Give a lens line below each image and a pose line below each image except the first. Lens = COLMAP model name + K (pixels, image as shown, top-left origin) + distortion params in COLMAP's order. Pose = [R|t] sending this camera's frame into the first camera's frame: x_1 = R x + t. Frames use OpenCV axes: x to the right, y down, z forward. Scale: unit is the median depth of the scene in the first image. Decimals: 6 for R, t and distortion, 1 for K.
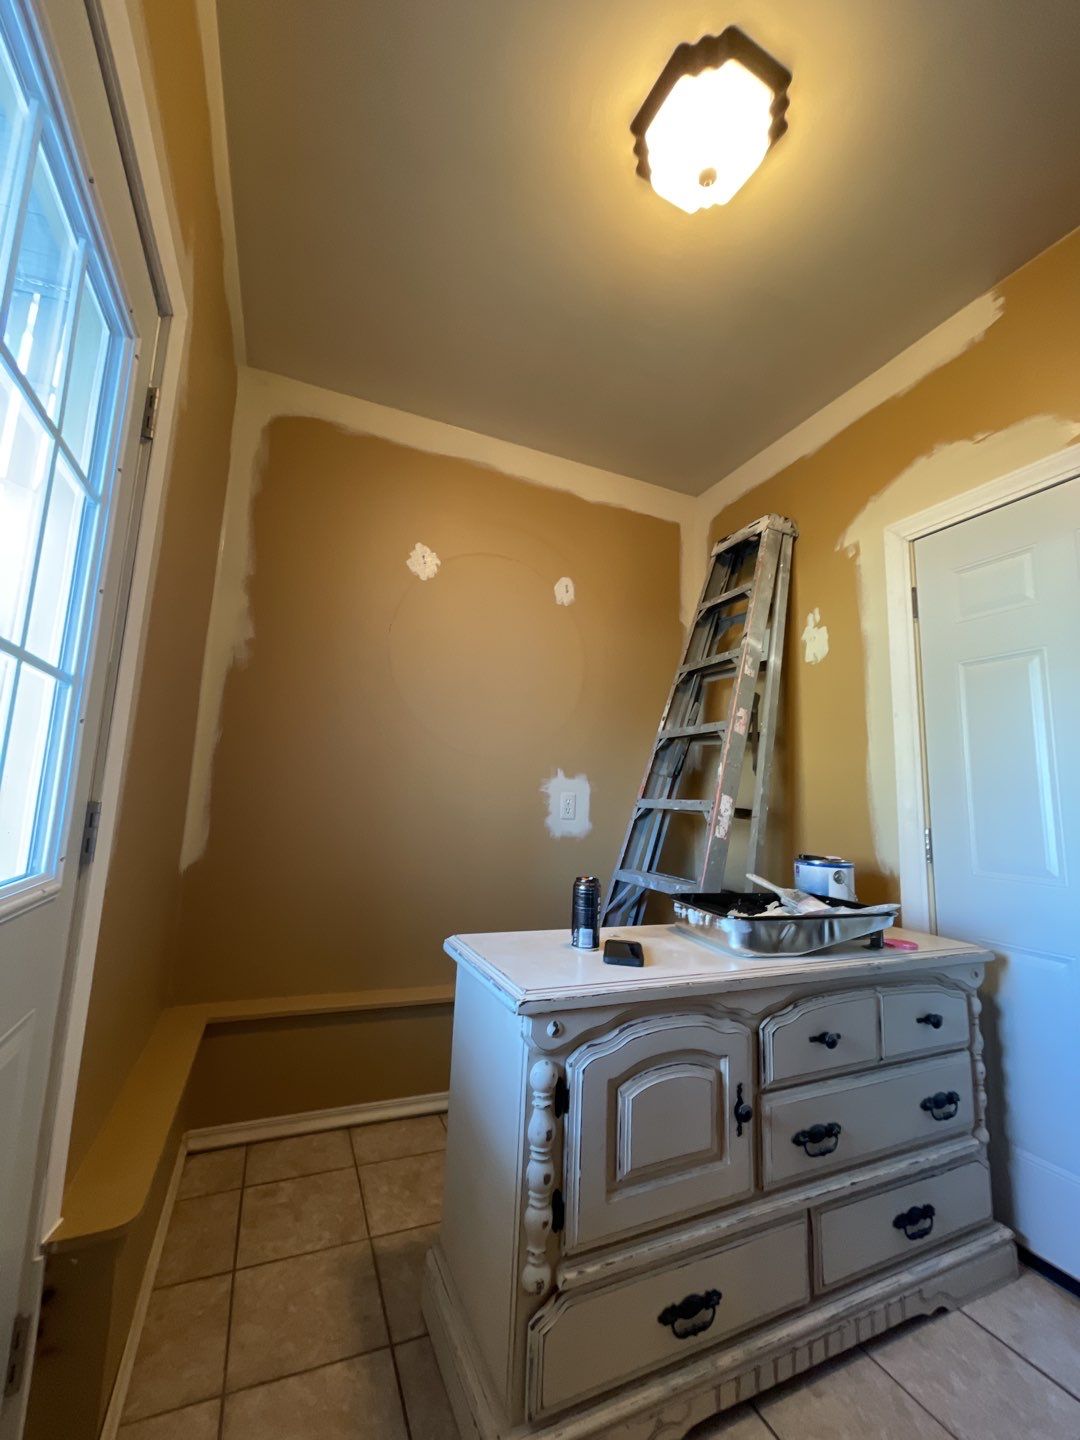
lens RADIAL K [[578.3, 0, 535.9], [0, 578.3, 715.5], [0, 0, 1]] dist [-0.000860, -0.000949]
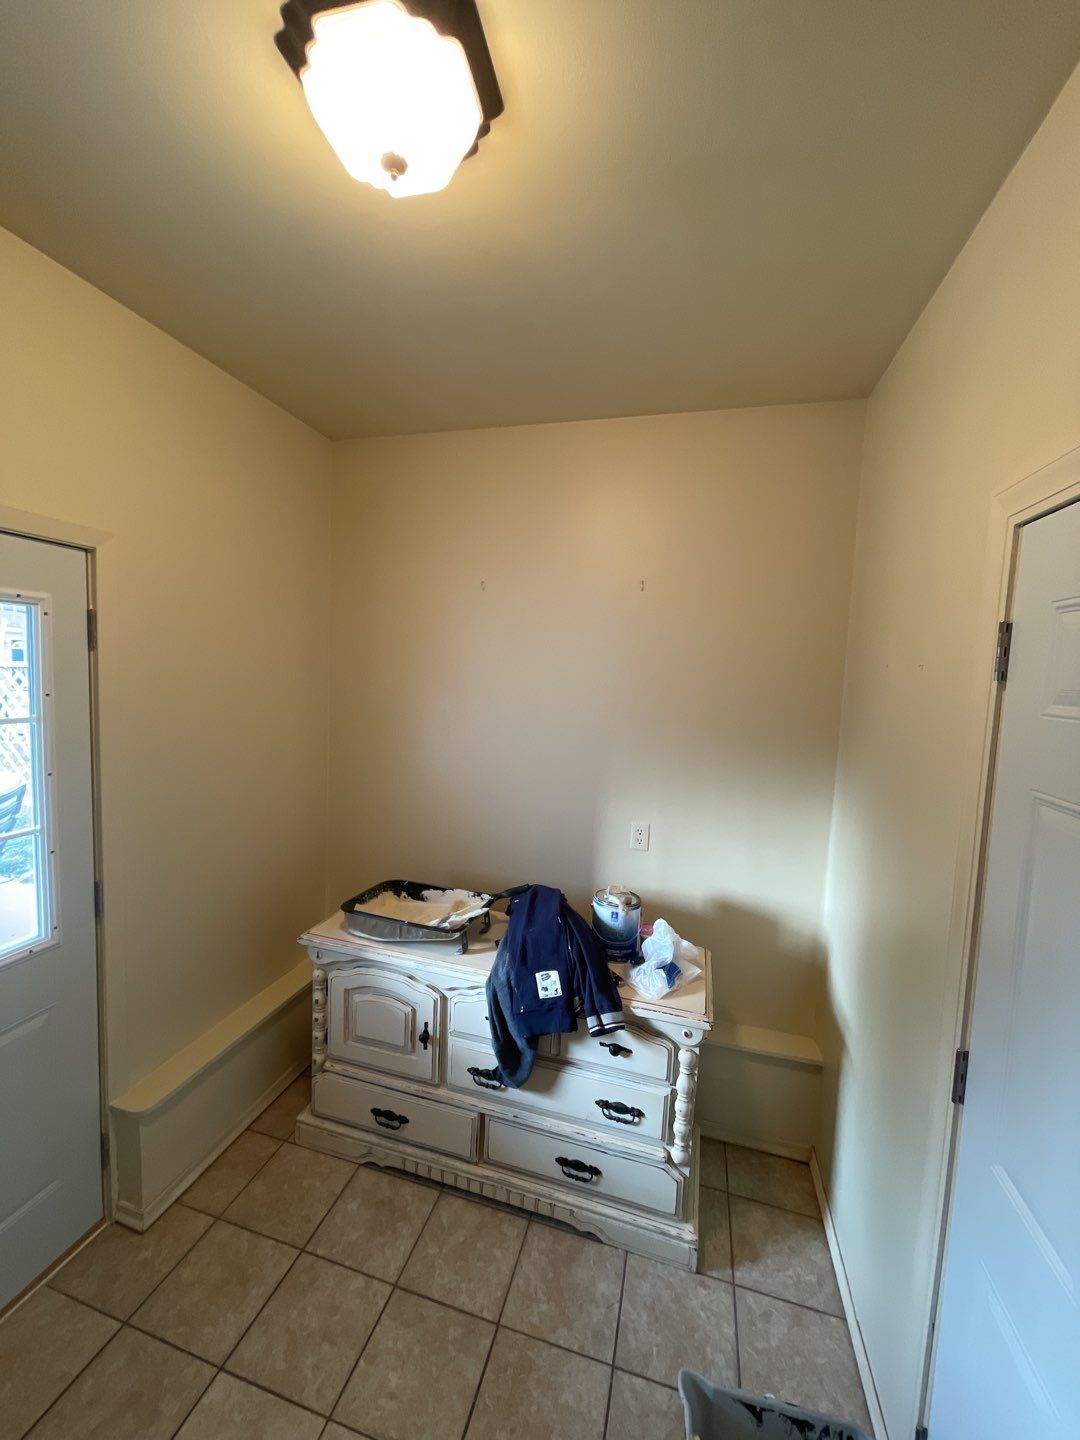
lens RADIAL K [[578.3, 0, 535.9], [0, 578.3, 715.5], [0, 0, 1]] dist [-0.000860, -0.000949]
pose [[0.766789, 0.056188, -0.639436, 1.583393], [0.078491, 0.980479, 0.180280, -0.470049], [0.637083, -0.188426, 0.747410, 0.151875]]
